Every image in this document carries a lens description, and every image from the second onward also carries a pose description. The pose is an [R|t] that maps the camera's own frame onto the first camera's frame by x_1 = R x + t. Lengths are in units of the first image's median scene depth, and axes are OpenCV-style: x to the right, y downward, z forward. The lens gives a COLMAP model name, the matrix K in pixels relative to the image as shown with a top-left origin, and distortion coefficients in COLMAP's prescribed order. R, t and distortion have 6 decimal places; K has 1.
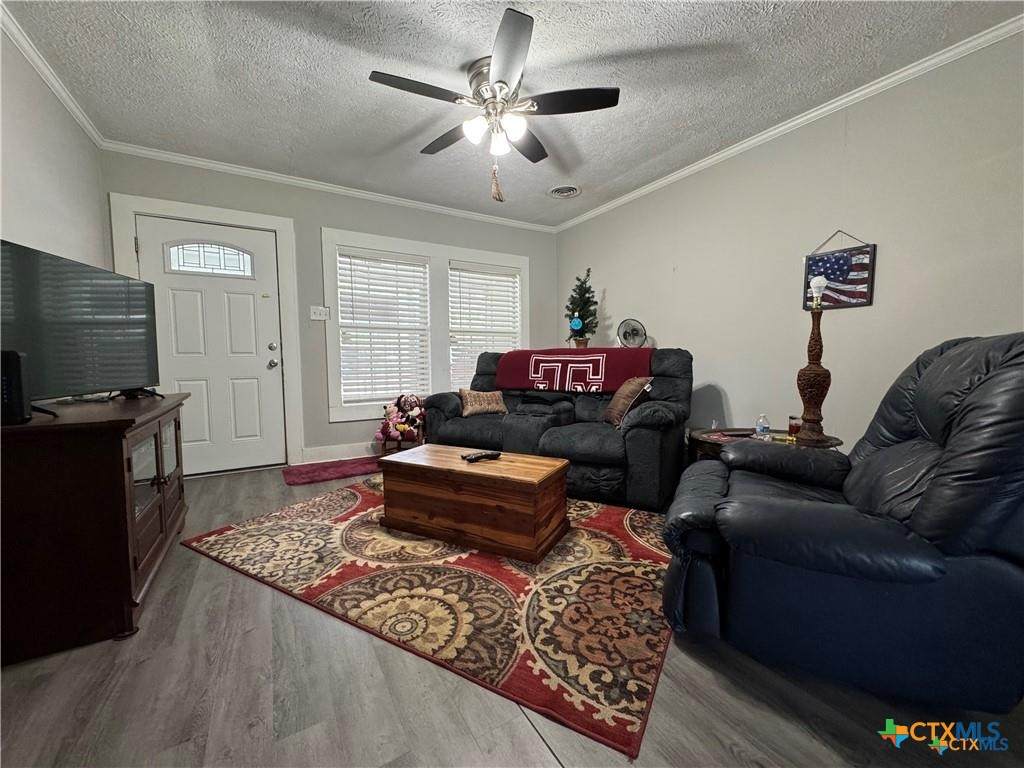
lens RADIAL K [[413.3, 0, 512.0], [0, 413.3, 384.0], [0, 0, 1]] dist [-0.000545, -0.000165]
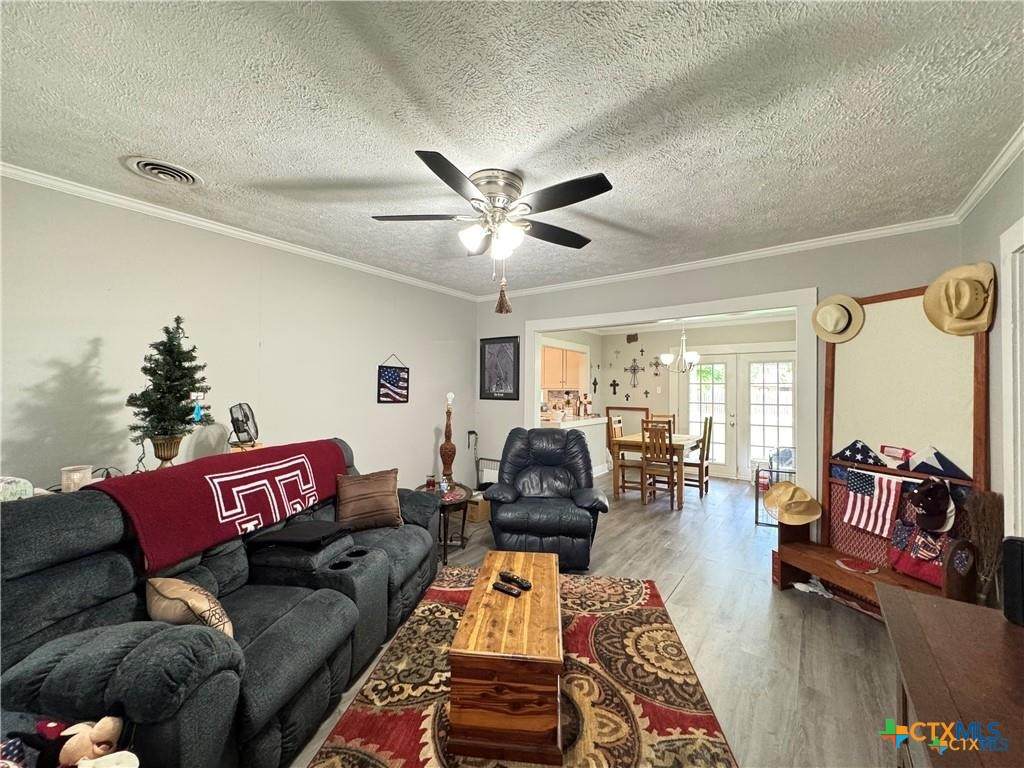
lens RADIAL K [[413.3, 0, 512.0], [0, 413.3, 384.0], [0, 0, 1]] dist [-0.000545, -0.000165]
pose [[-0.392240, 0.015381, 0.919734, -1.011181], [0.052972, 0.998579, 0.005891, -0.294928], [-0.918337, 0.051031, -0.392497, 1.469147]]
